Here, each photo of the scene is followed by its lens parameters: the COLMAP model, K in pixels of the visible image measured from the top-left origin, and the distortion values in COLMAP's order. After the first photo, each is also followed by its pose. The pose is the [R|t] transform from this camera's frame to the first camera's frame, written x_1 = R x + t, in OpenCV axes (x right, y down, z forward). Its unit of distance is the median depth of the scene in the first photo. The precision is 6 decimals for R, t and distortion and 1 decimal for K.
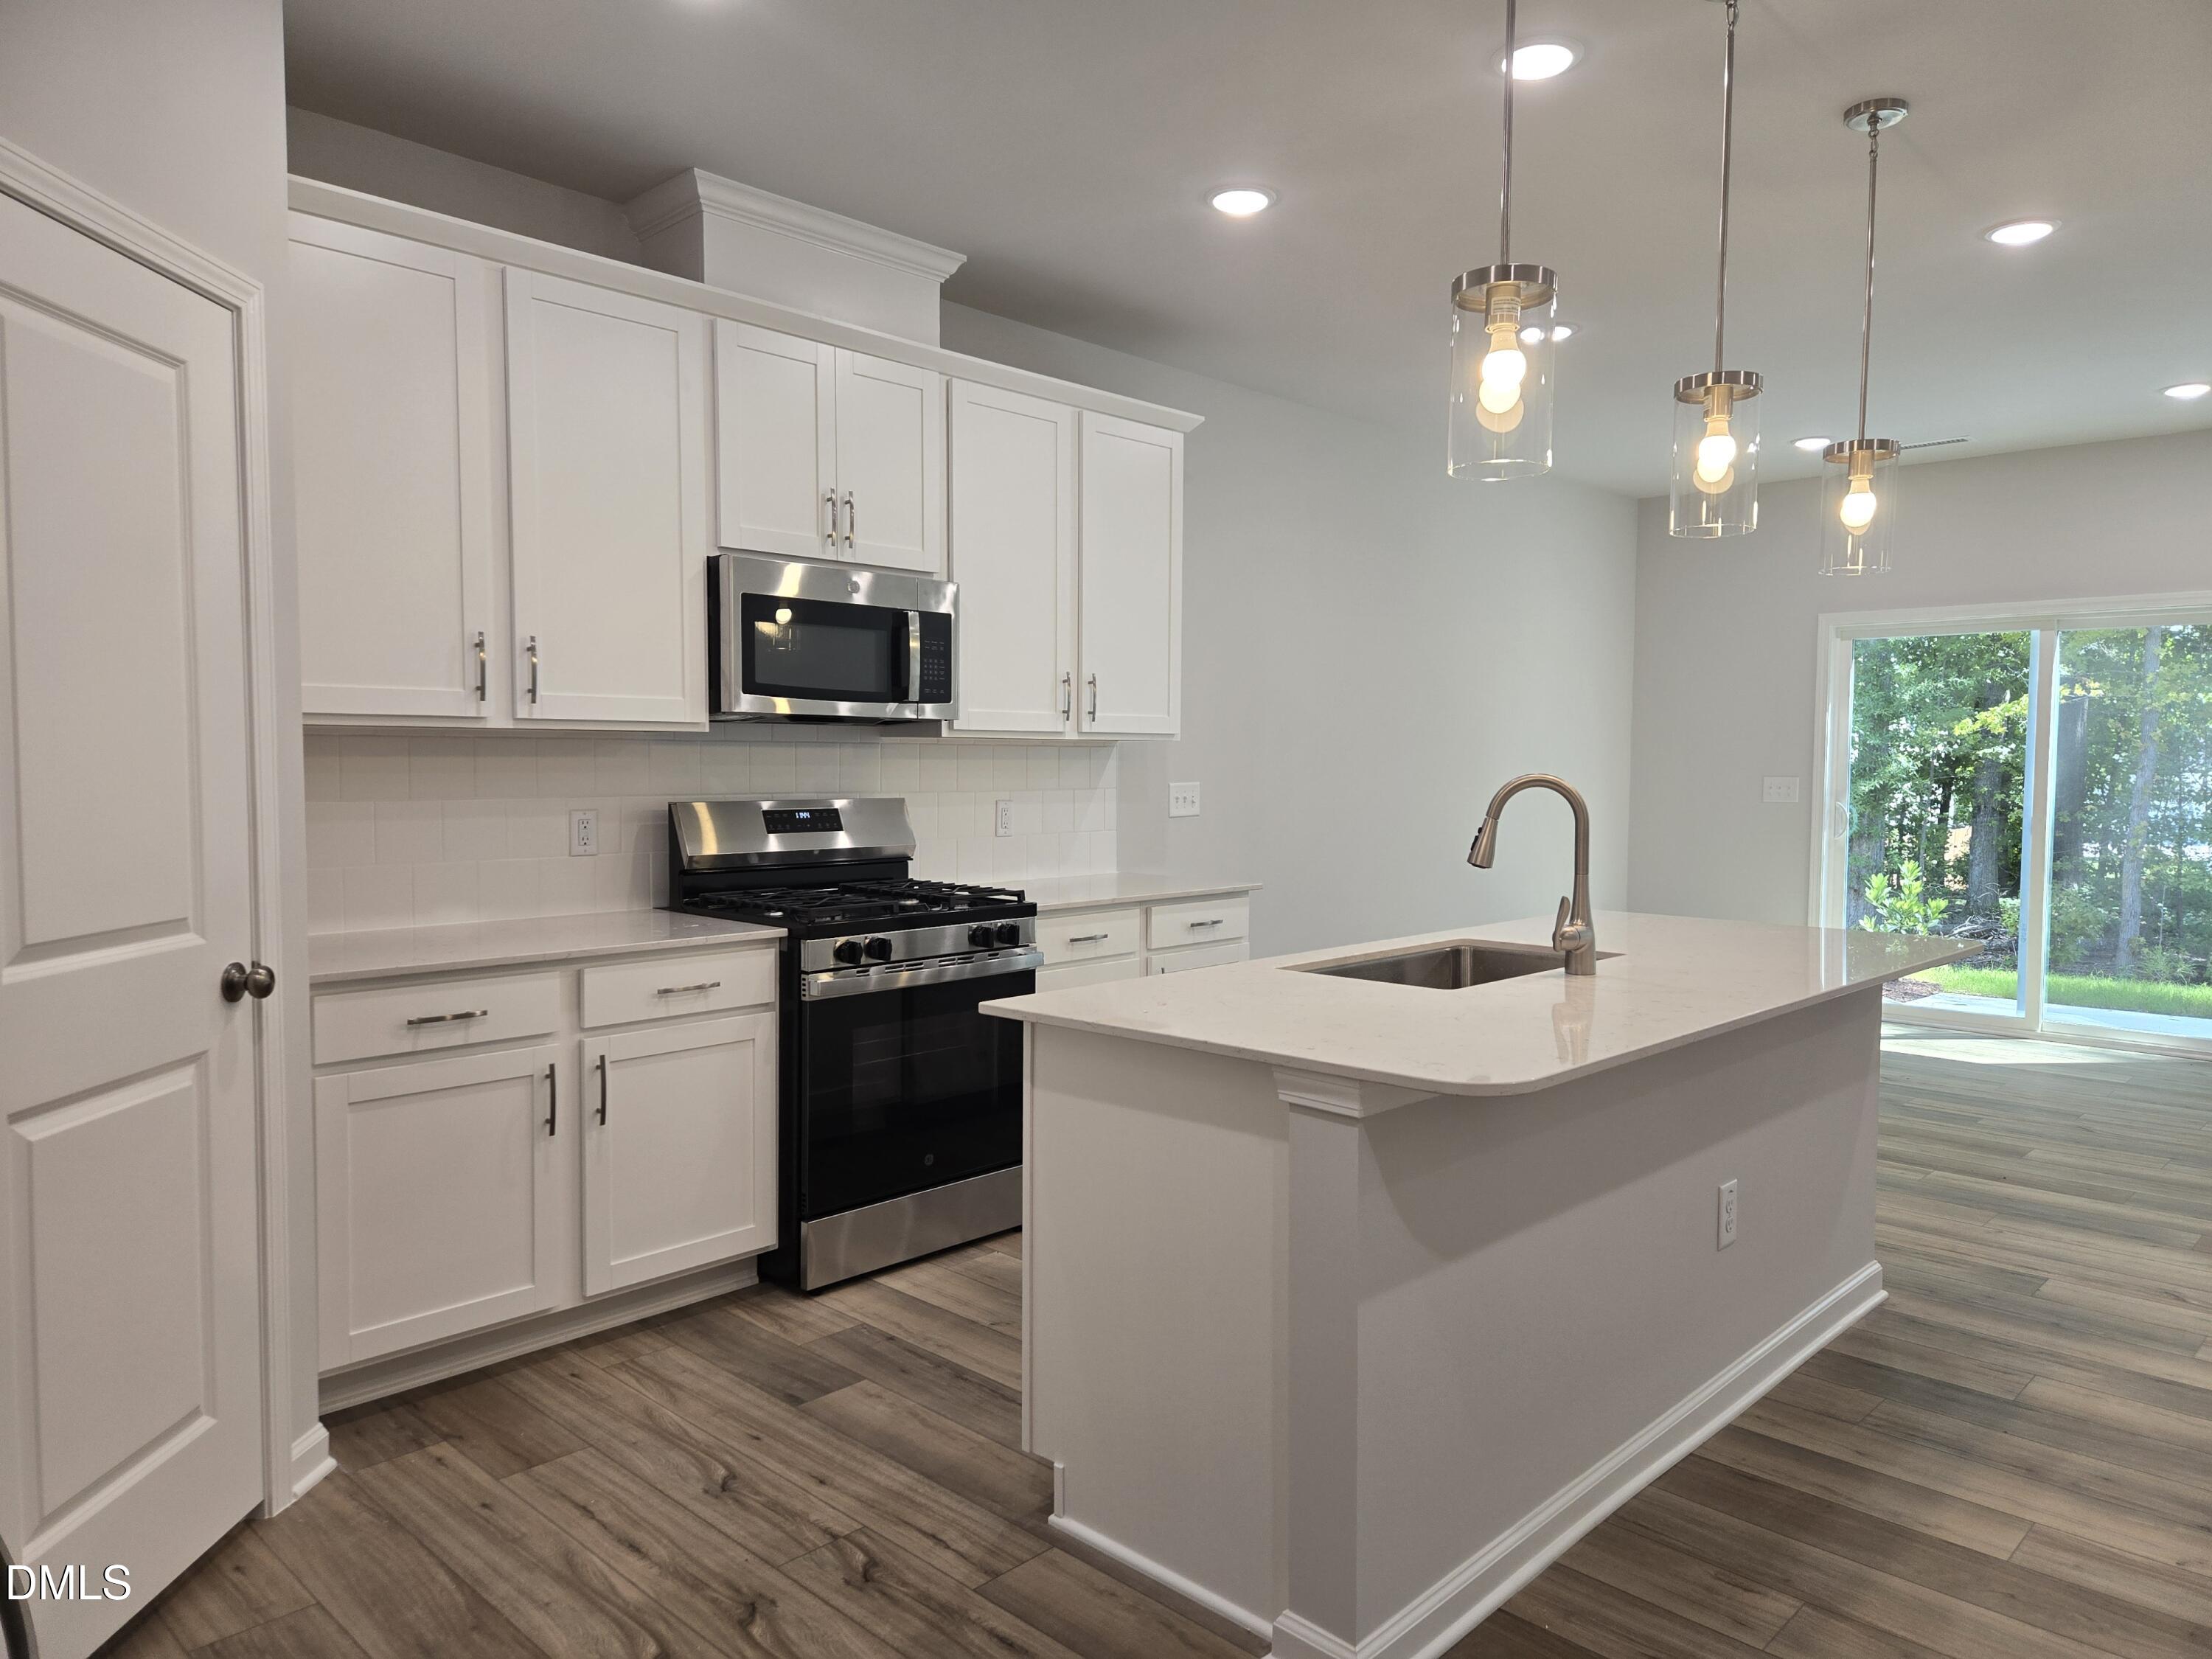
lens RADIAL K [[1477.9, 0, 1120.1], [0, 1477.9, 829.8], [0, 0, 1]] dist [0.074667, -0.057209]
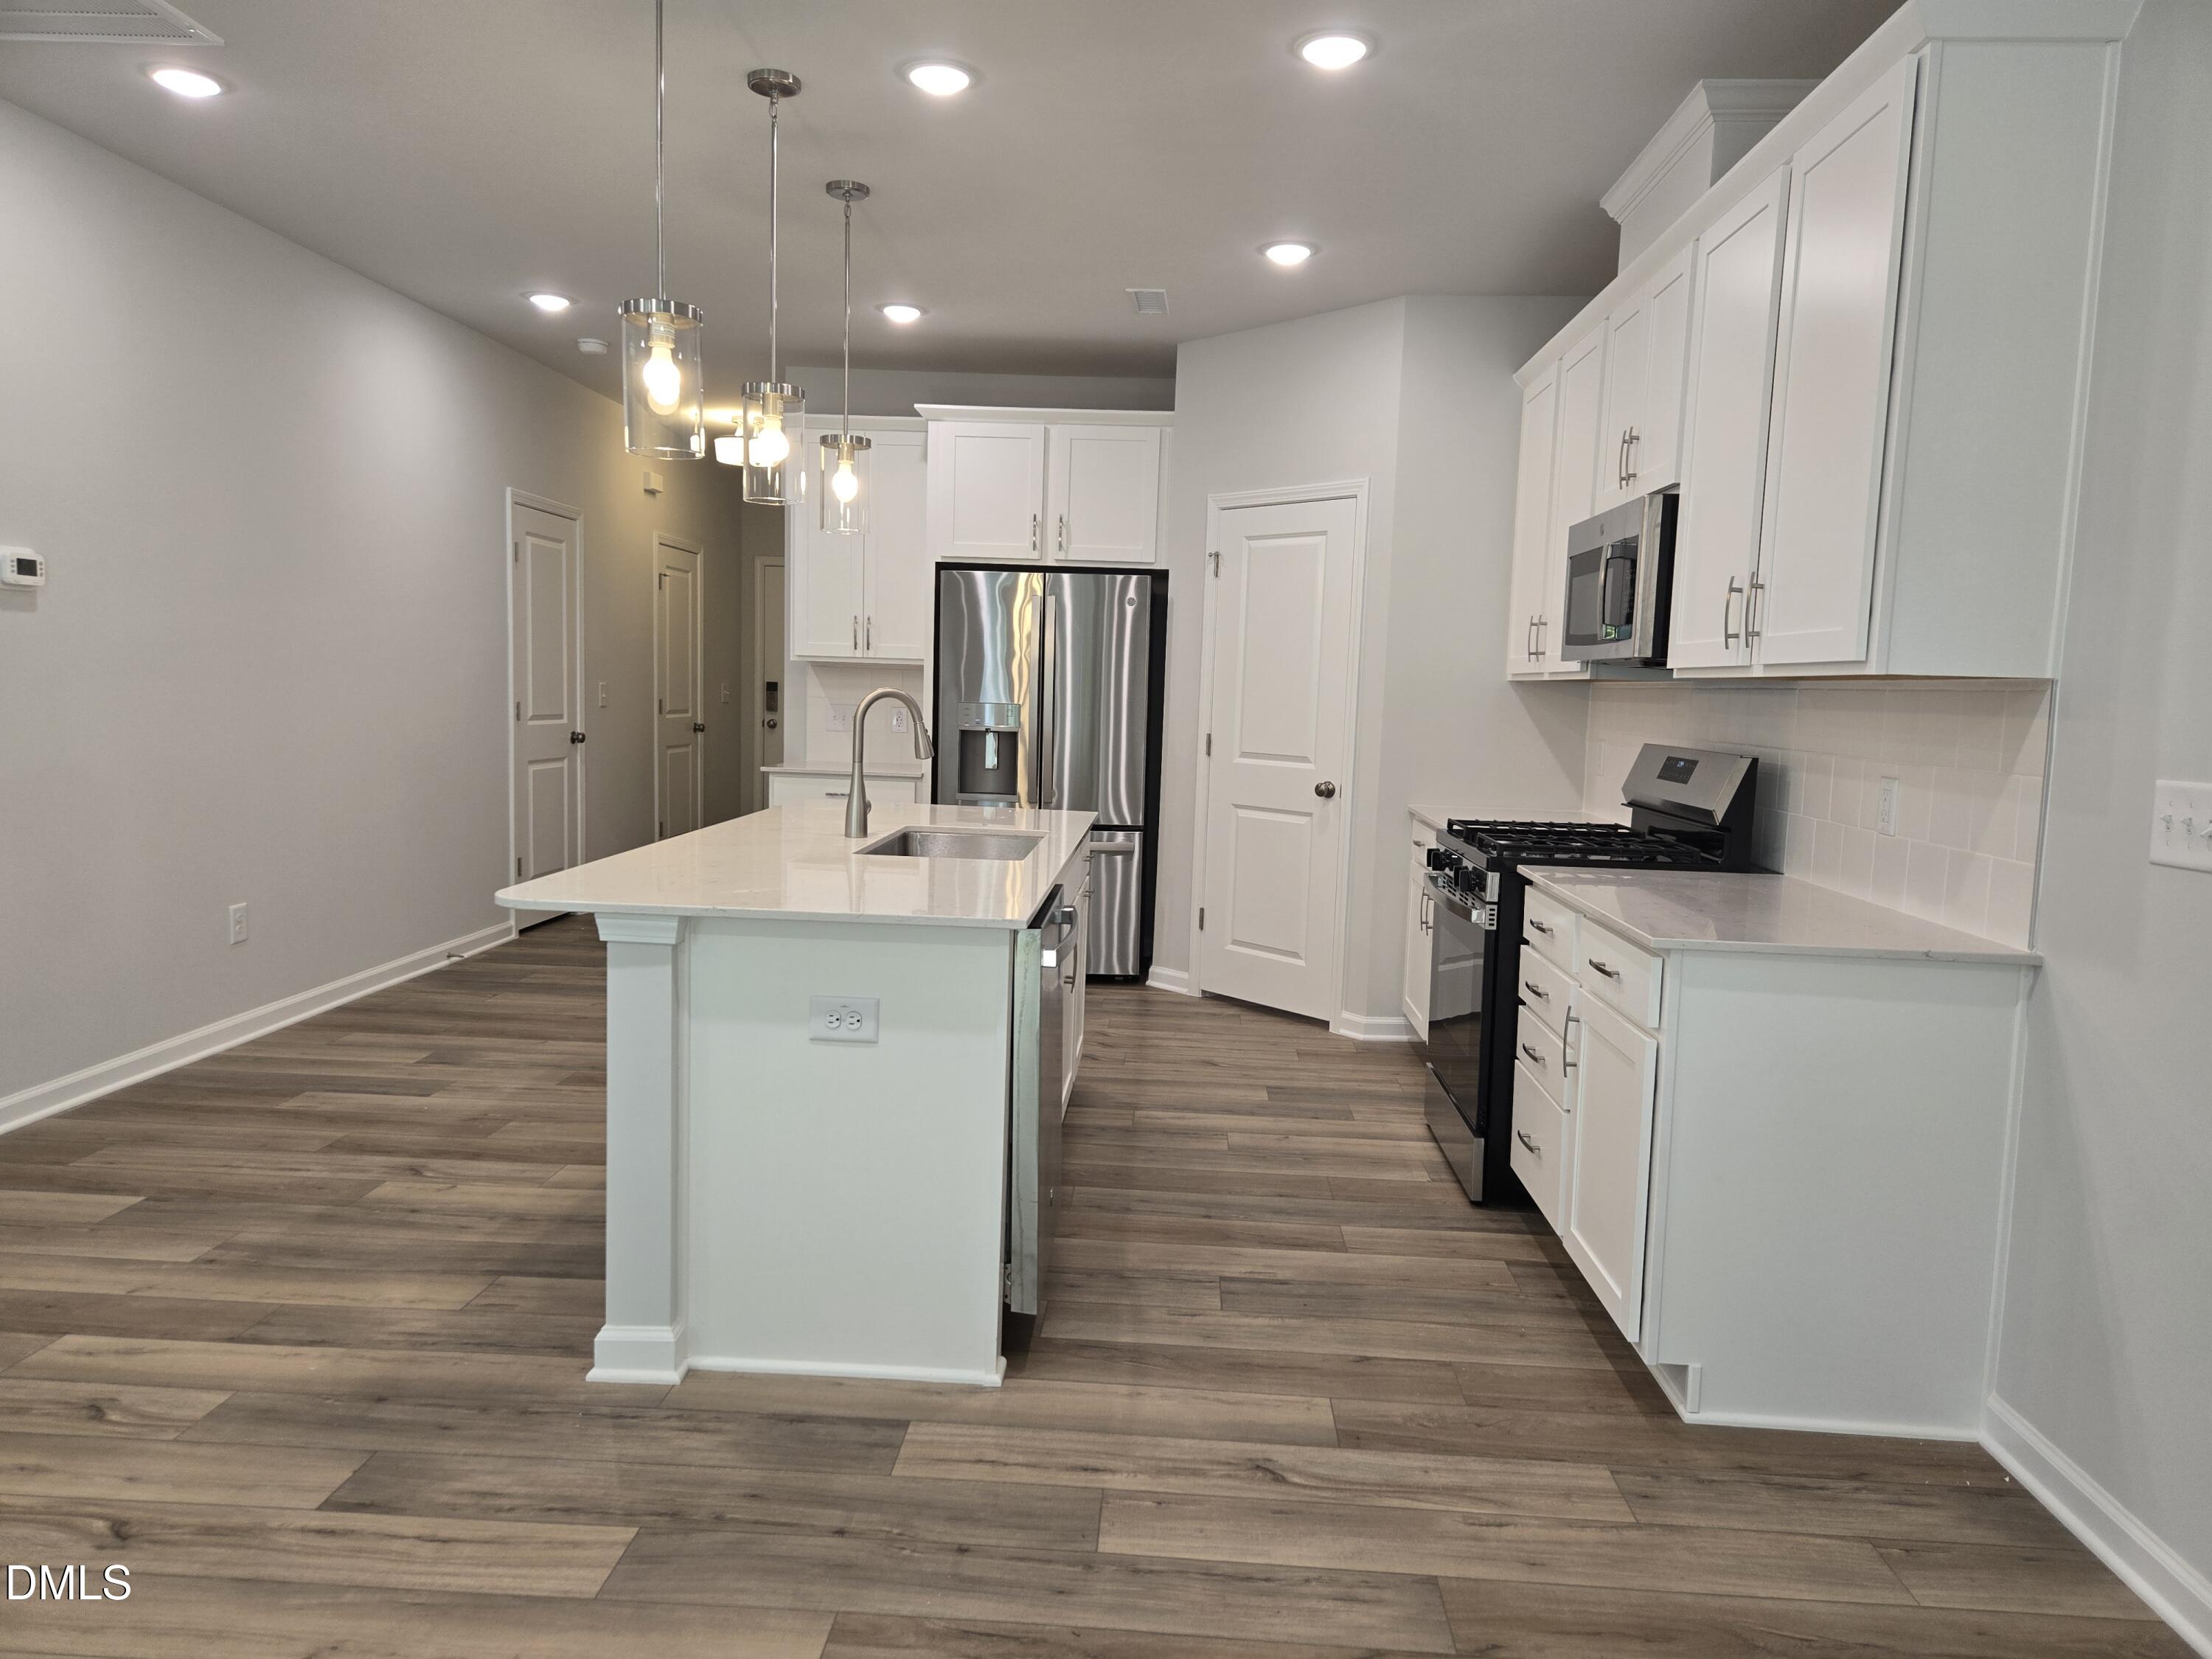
lens RADIAL K [[1477.9, 0, 1104.9], [0, 1477.9, 821.9], [0, 0, 1]] dist [0.074667, -0.057209]
pose [[-0.758163, 0.031393, -0.651309, 0.847674], [-0.069124, 0.989343, 0.128151, -0.086037], [0.648391, 0.142181, -0.747913, 1.806060]]
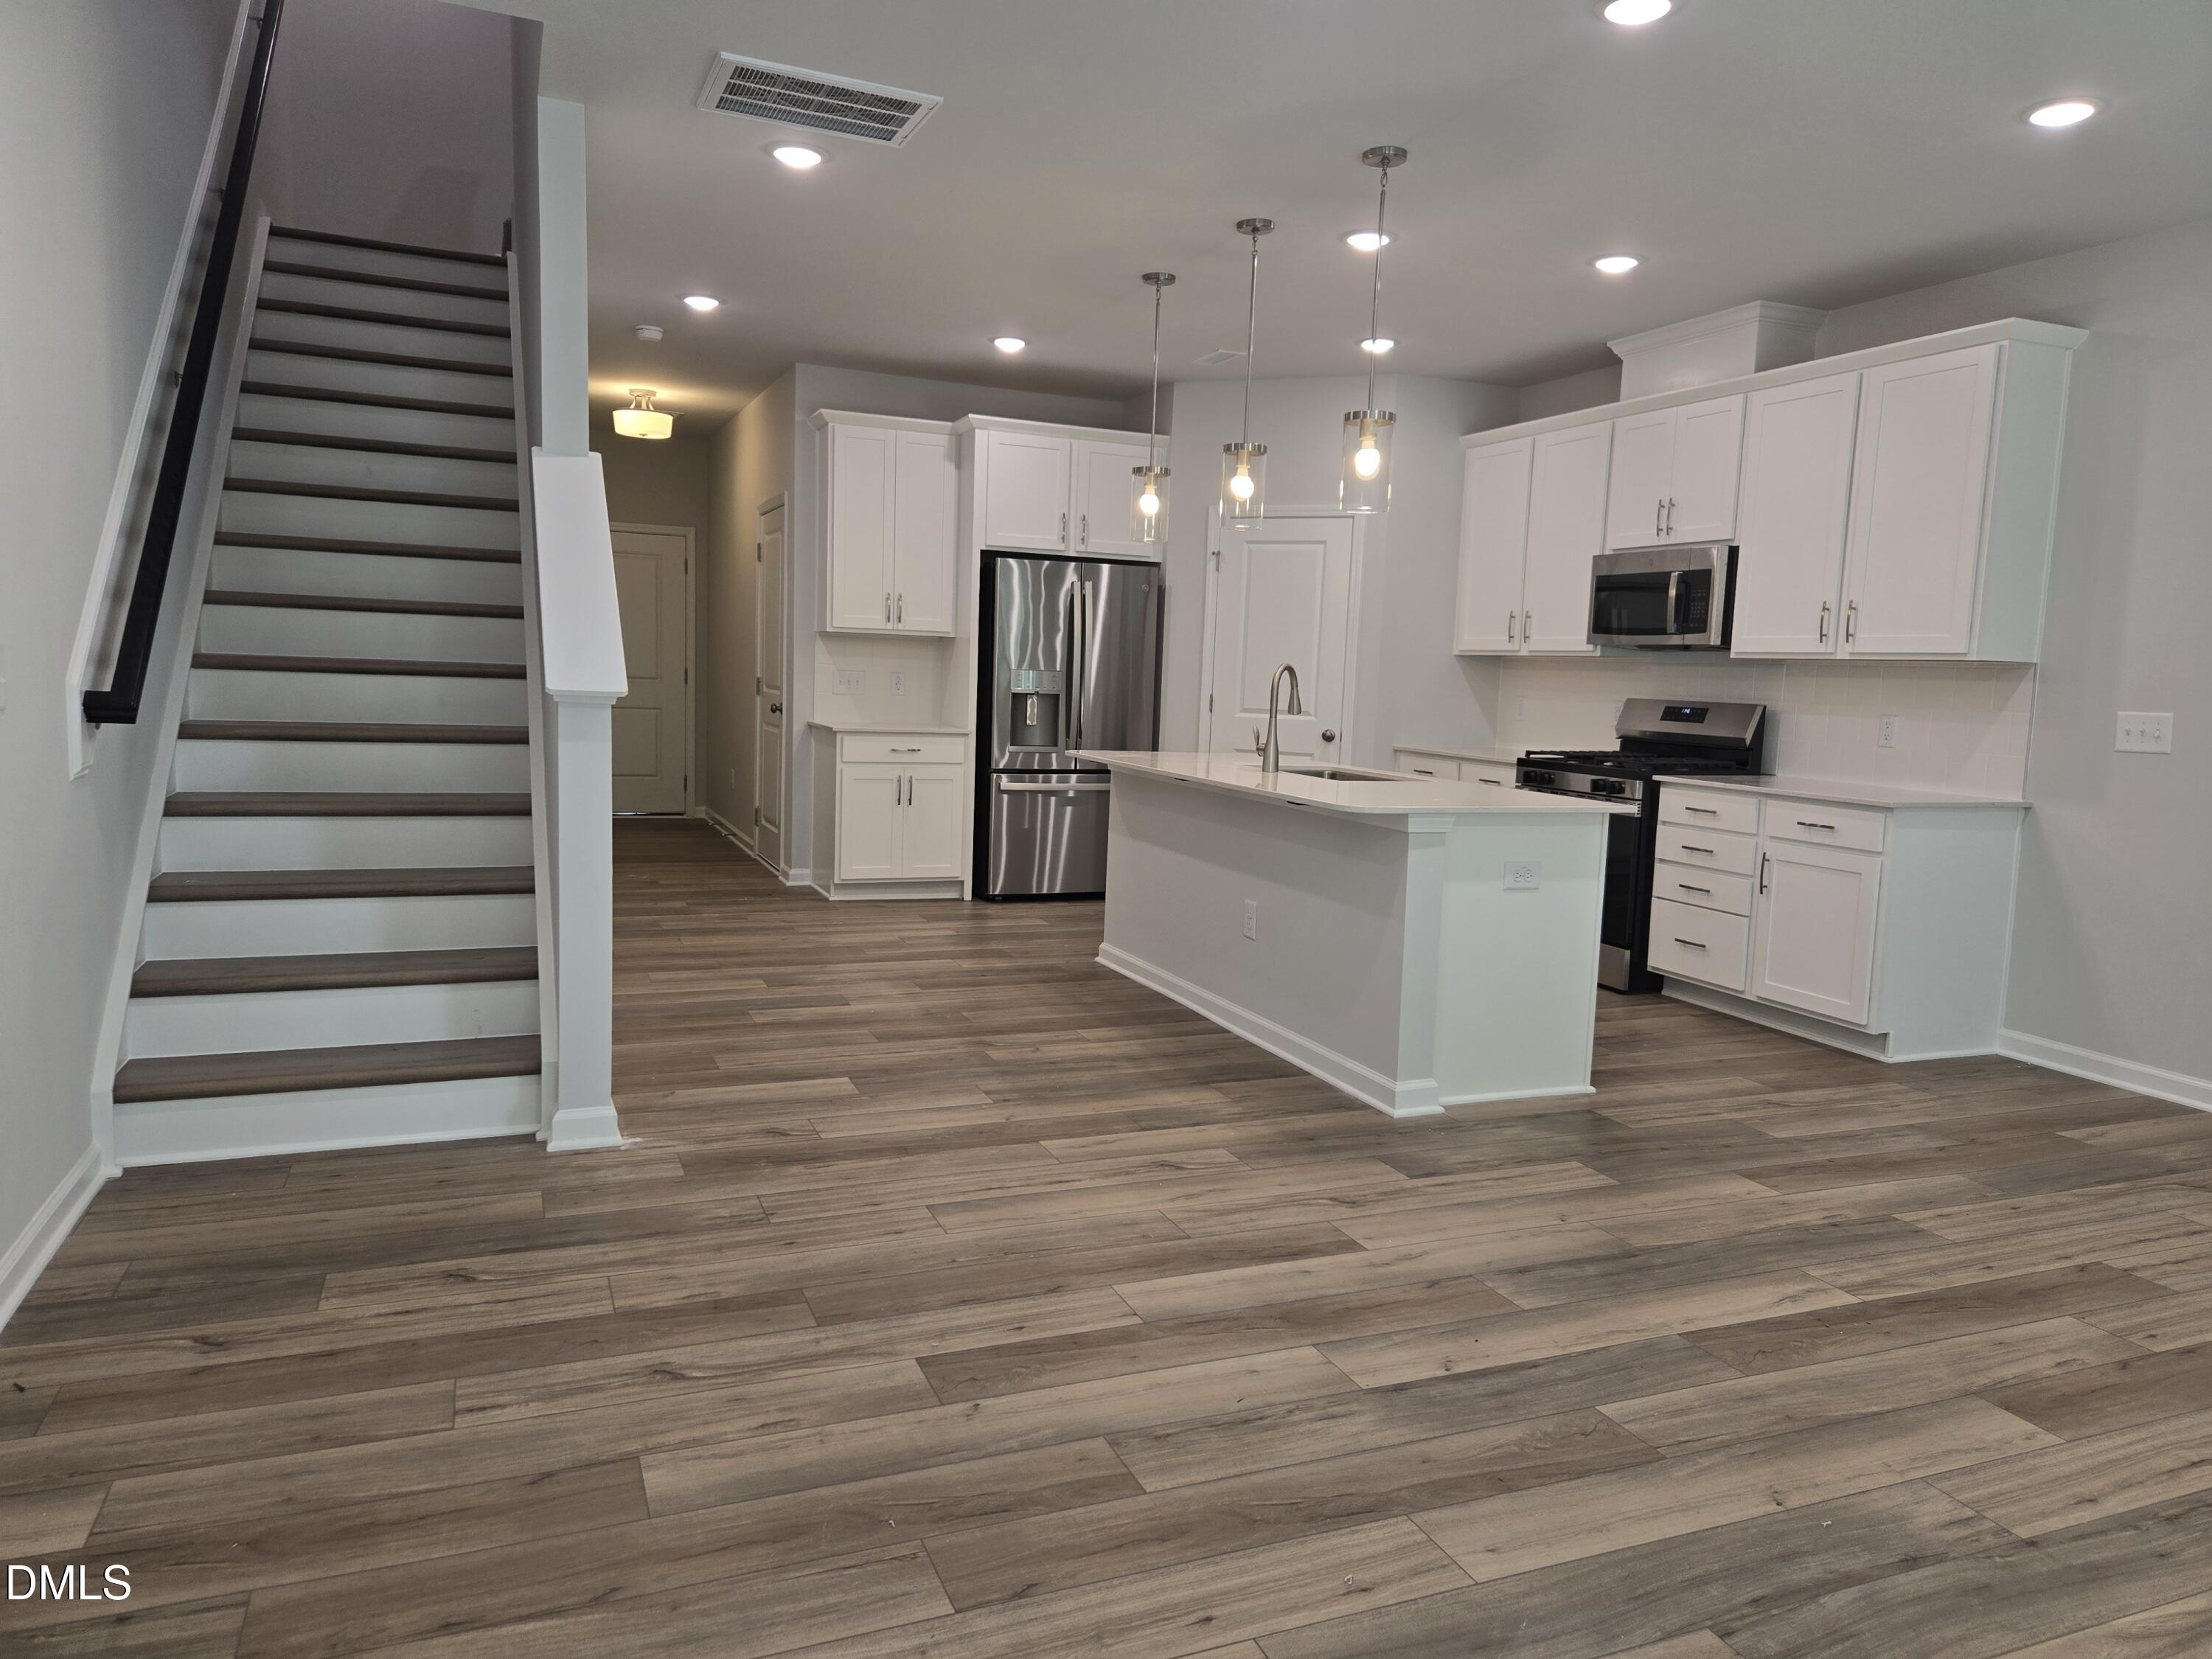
lens RADIAL K [[1477.9, 0, 1114.6], [0, 1477.9, 819.8], [0, 0, 1]] dist [0.074667, -0.057209]
pose [[-0.397011, 0.076081, -0.914655, 1.741905], [-0.085399, 0.989173, 0.119347, -0.039122], [0.913832, 0.125492, -0.386216, 1.301388]]
